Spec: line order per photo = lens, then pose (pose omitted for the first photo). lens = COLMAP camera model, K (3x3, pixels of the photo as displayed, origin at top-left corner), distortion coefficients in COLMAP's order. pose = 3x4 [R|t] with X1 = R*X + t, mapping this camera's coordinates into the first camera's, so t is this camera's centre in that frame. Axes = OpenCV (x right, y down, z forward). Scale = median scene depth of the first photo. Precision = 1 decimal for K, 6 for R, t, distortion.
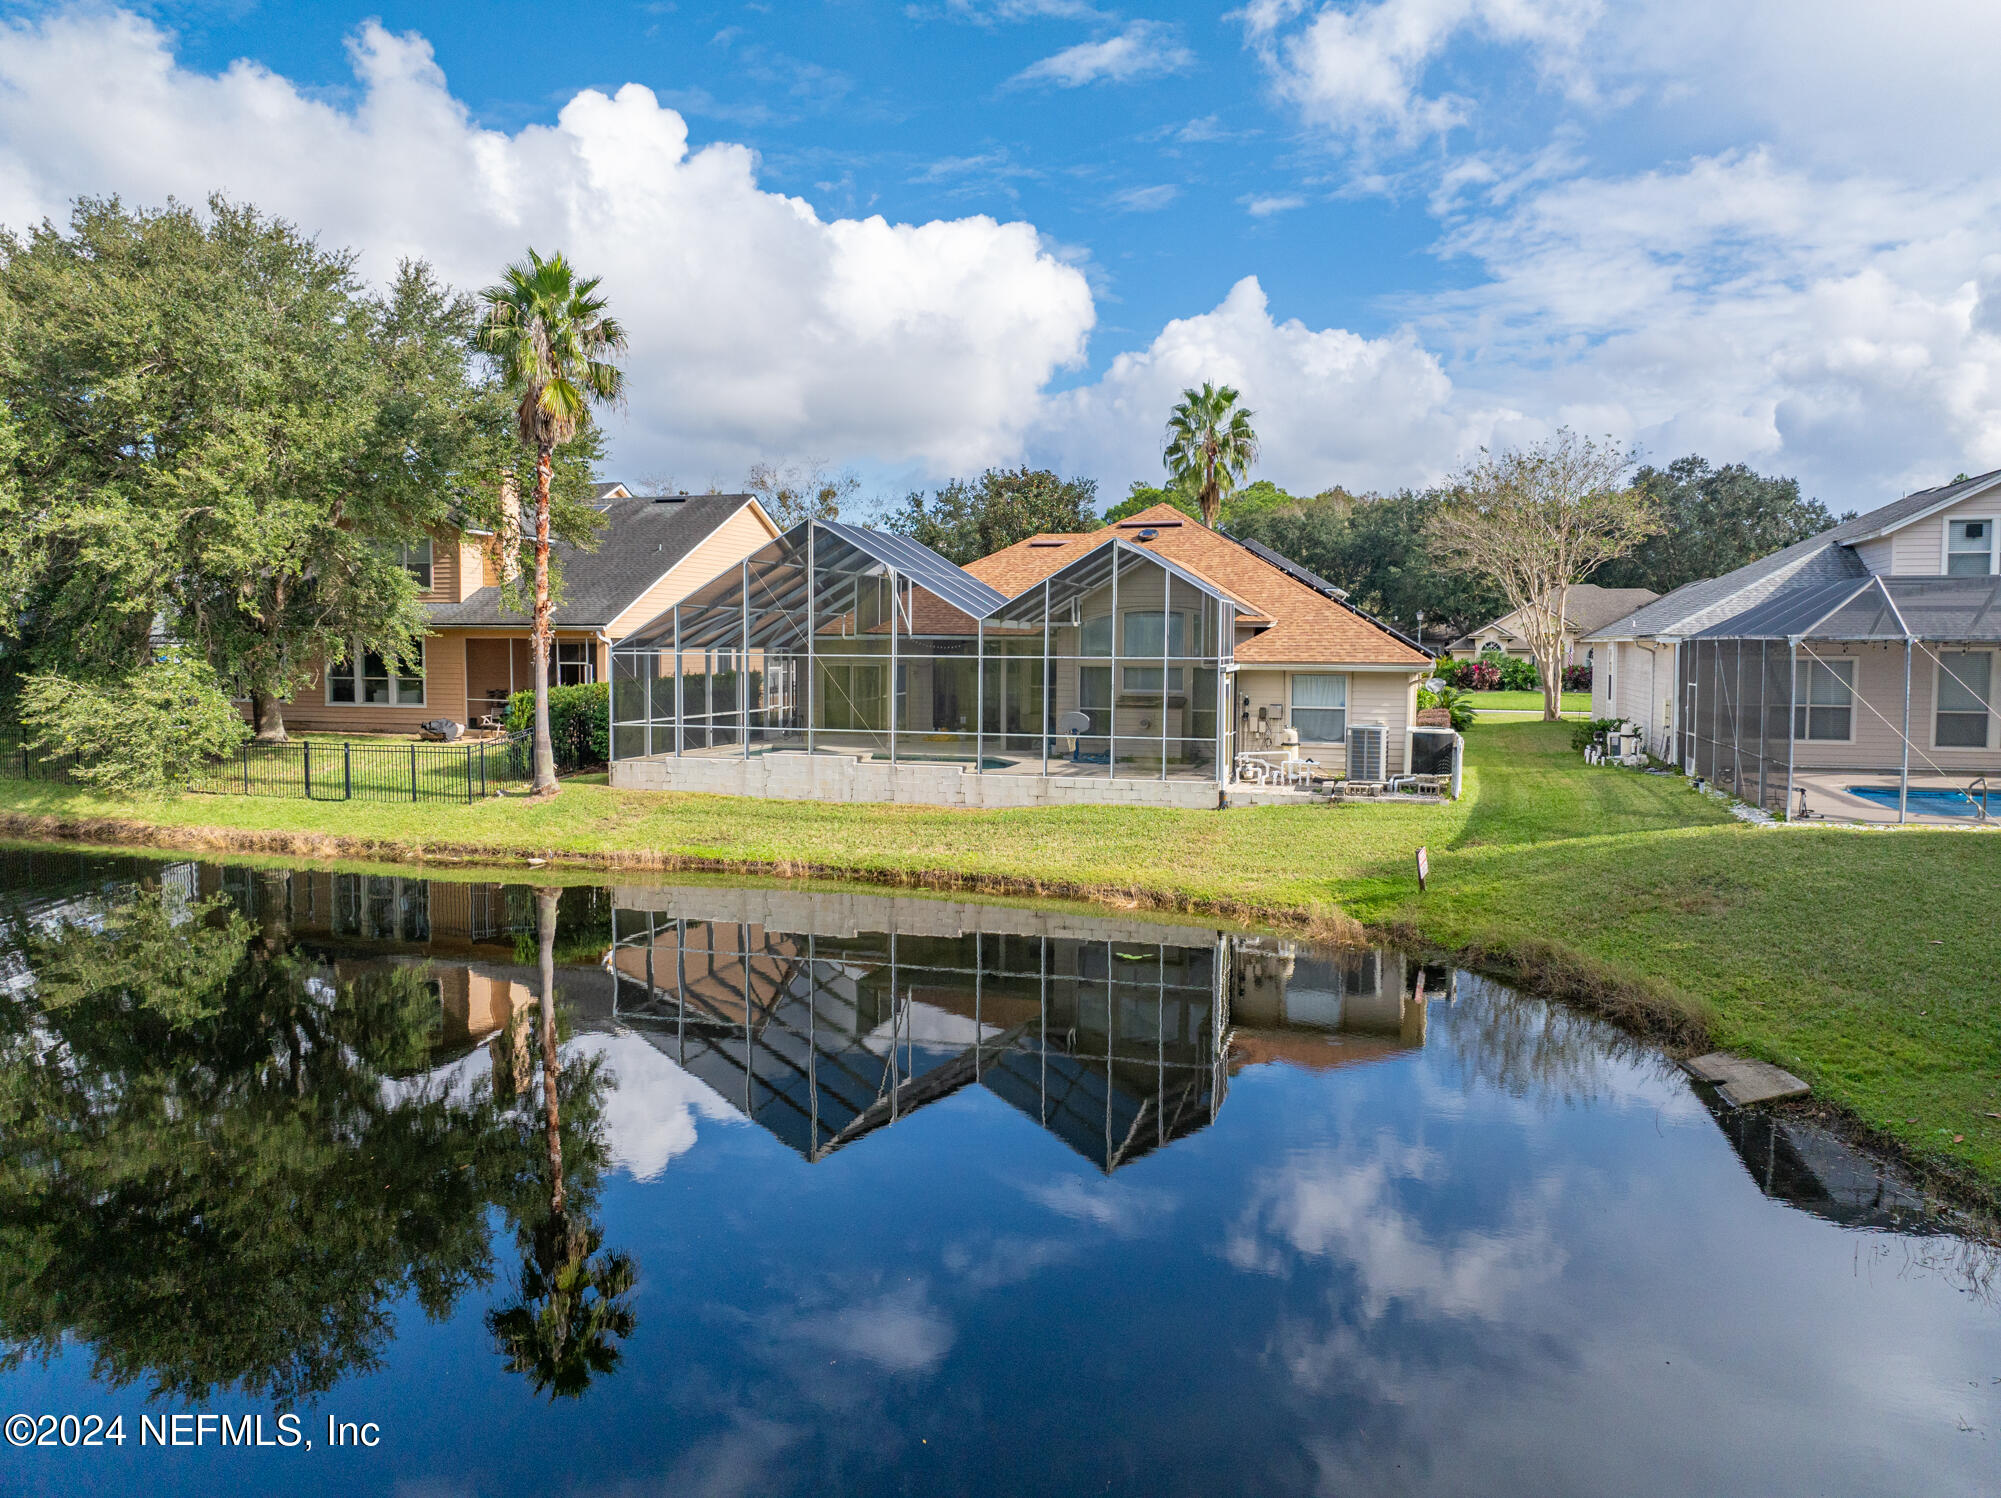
lens RADIAL K [[1409.1, 0, 1001.3], [0, 1409.1, 735.1], [0, 0, 1]] dist [-0.044009, 0.013486]
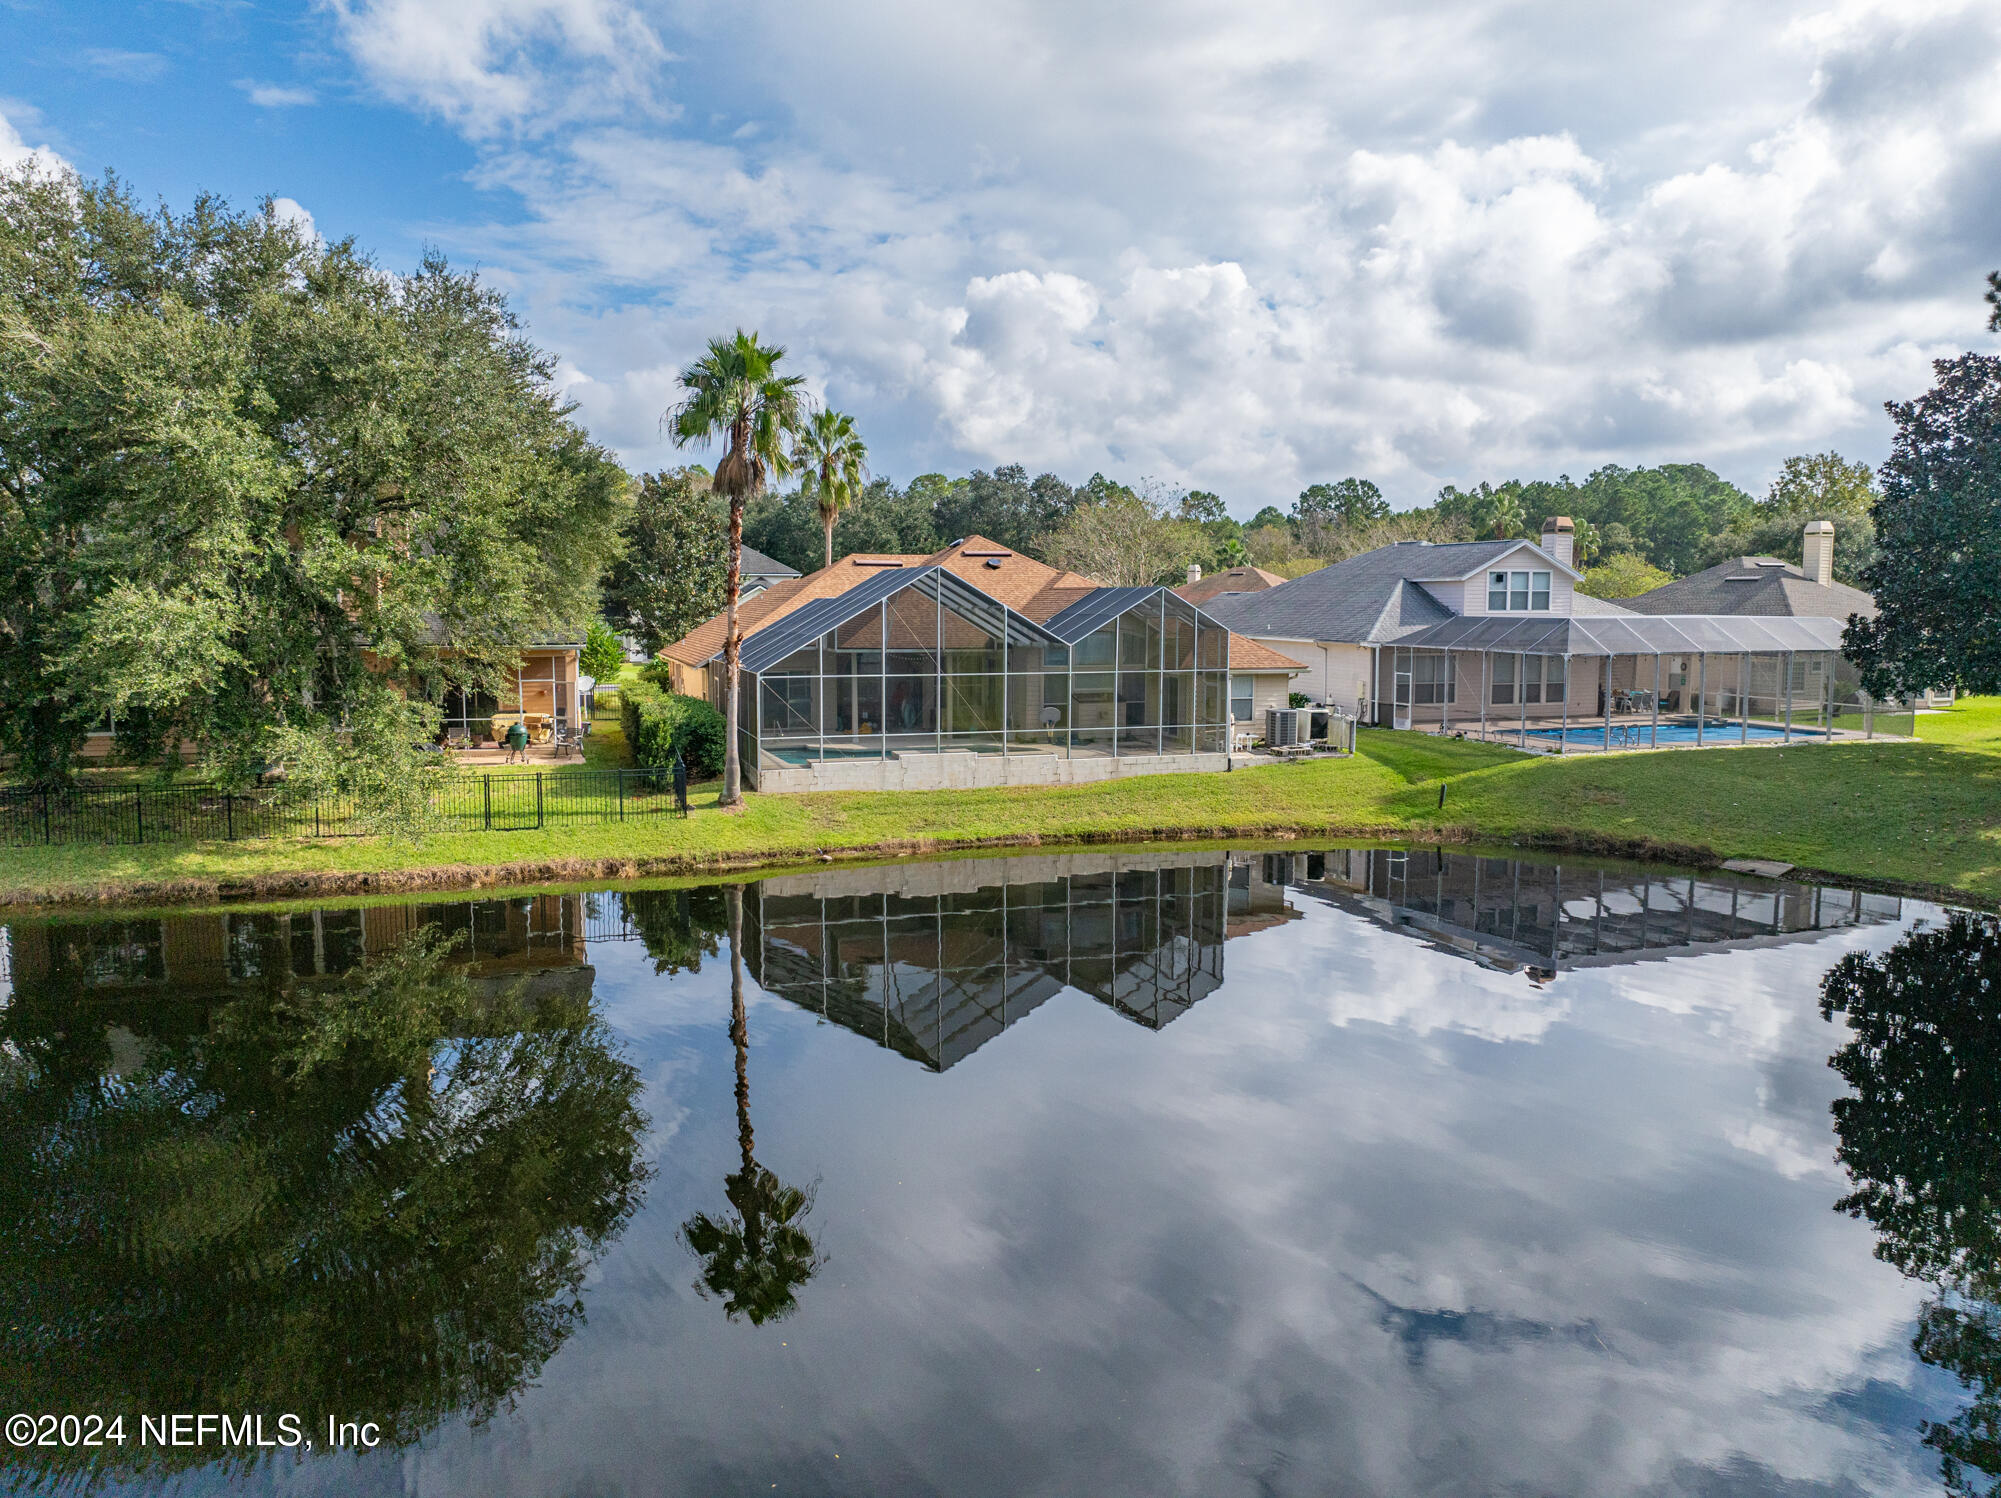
lens RADIAL K [[1416.4, 0, 1004.9], [0, 1416.4, 723.1], [0, 0, 1]] dist [-0.031375, 0.000191]
pose [[0.805825, -0.055434, 0.589553, -0.818176], [0.040718, 0.998439, 0.038225, -0.057923], [-0.590752, -0.006798, 0.806824, -0.056747]]
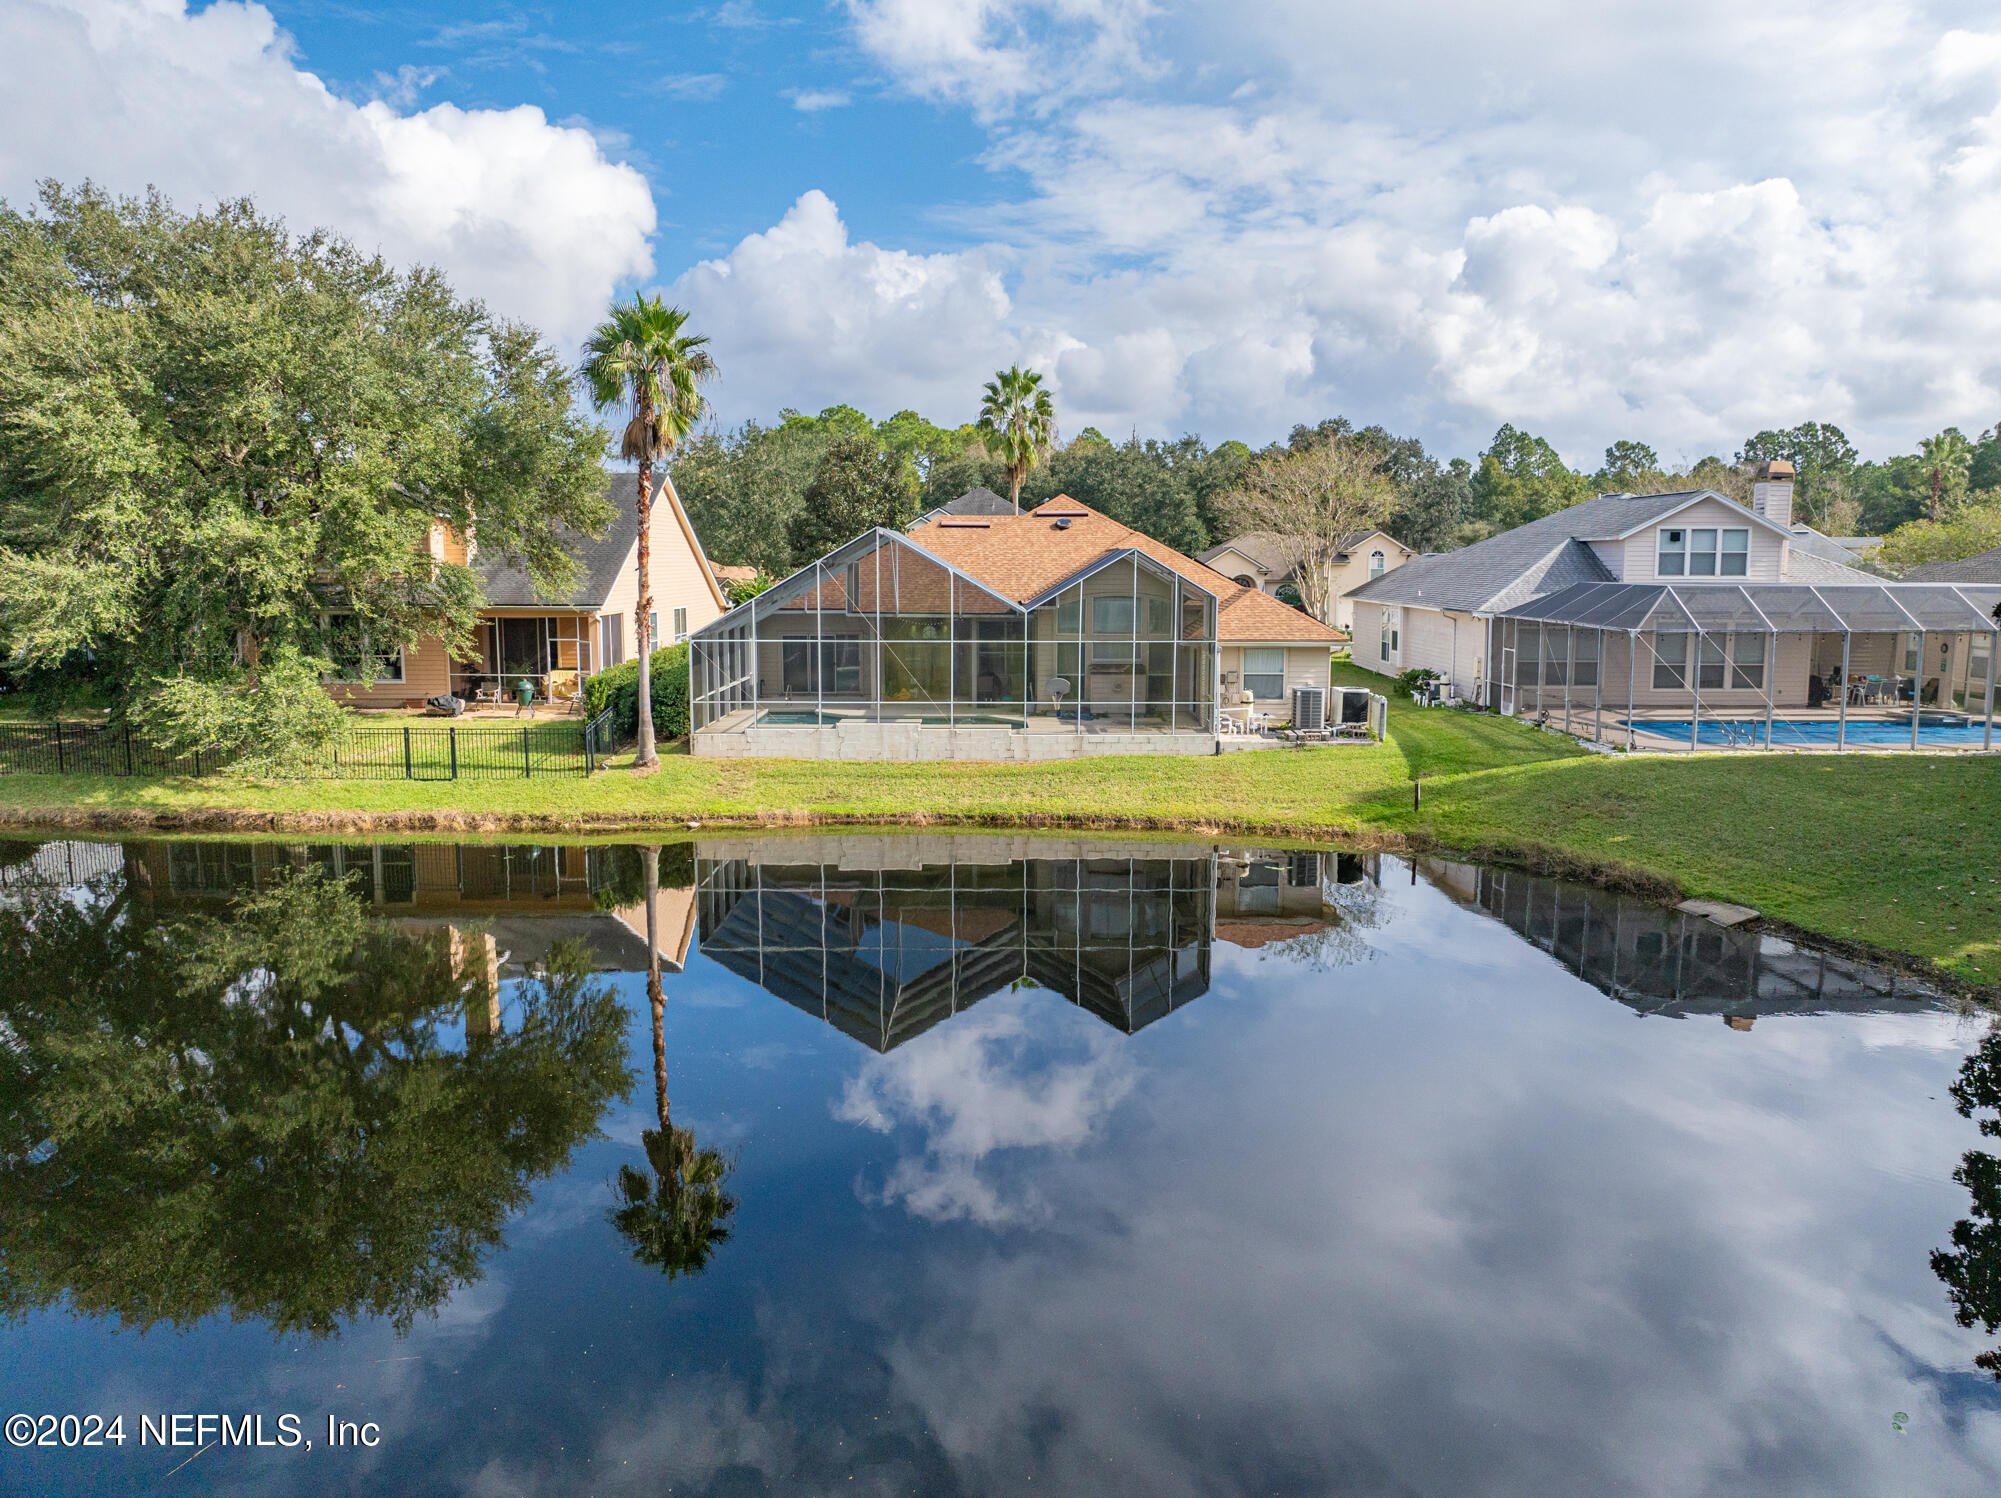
lens RADIAL K [[1409.1, 0, 1001.3], [0, 1409.1, 735.1], [0, 0, 1]] dist [-0.044009, 0.013486]
pose [[0.957508, -0.040379, 0.285567, -0.374071], [0.023058, 0.997699, 0.063761, -0.049595], [-0.287484, -0.054467, 0.956235, -0.186767]]
